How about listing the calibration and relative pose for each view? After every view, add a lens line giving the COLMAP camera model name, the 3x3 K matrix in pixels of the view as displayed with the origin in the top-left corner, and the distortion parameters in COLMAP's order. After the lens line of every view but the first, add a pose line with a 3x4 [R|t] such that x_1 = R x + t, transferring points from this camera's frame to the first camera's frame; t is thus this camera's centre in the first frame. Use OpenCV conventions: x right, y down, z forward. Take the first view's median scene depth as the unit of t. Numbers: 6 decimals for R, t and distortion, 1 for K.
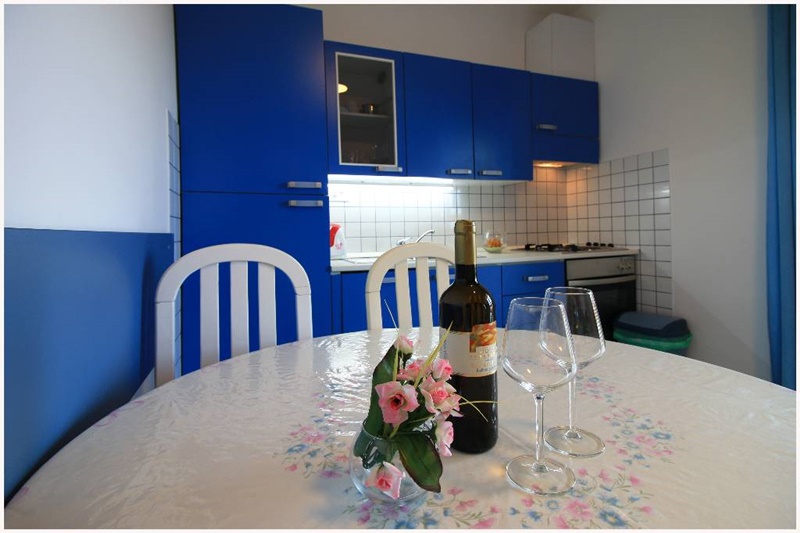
lens RADIAL K [[371.6, 0, 400.3], [0, 371.6, 252.2], [0, 0, 1]] dist [-0.001702, -0.000425]
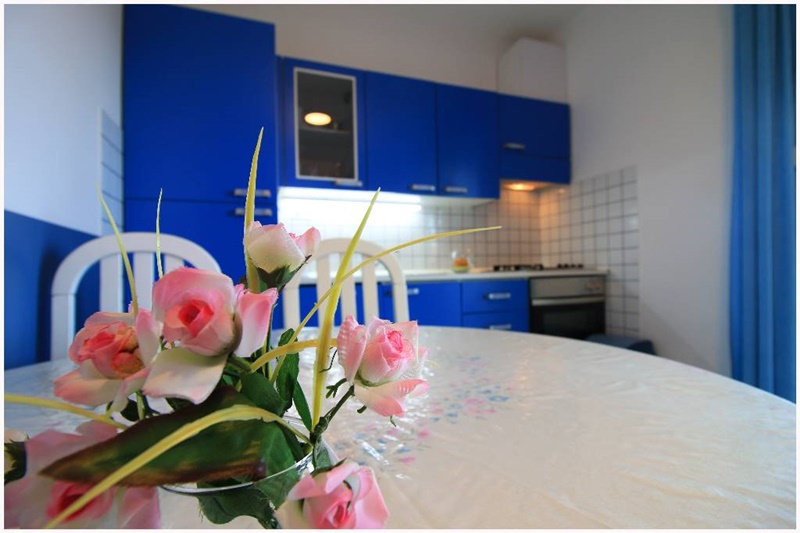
lens RADIAL K [[364.9, 0, 404.1], [0, 364.9, 283.4], [0, 0, 1]] dist [-0.000573, 0.012663]
pose [[0.999909, 0.009830, -0.009194, 0.120474], [-0.010096, 0.999517, -0.029382, 0.063943], [0.008901, 0.029472, 0.999526, 0.042251]]
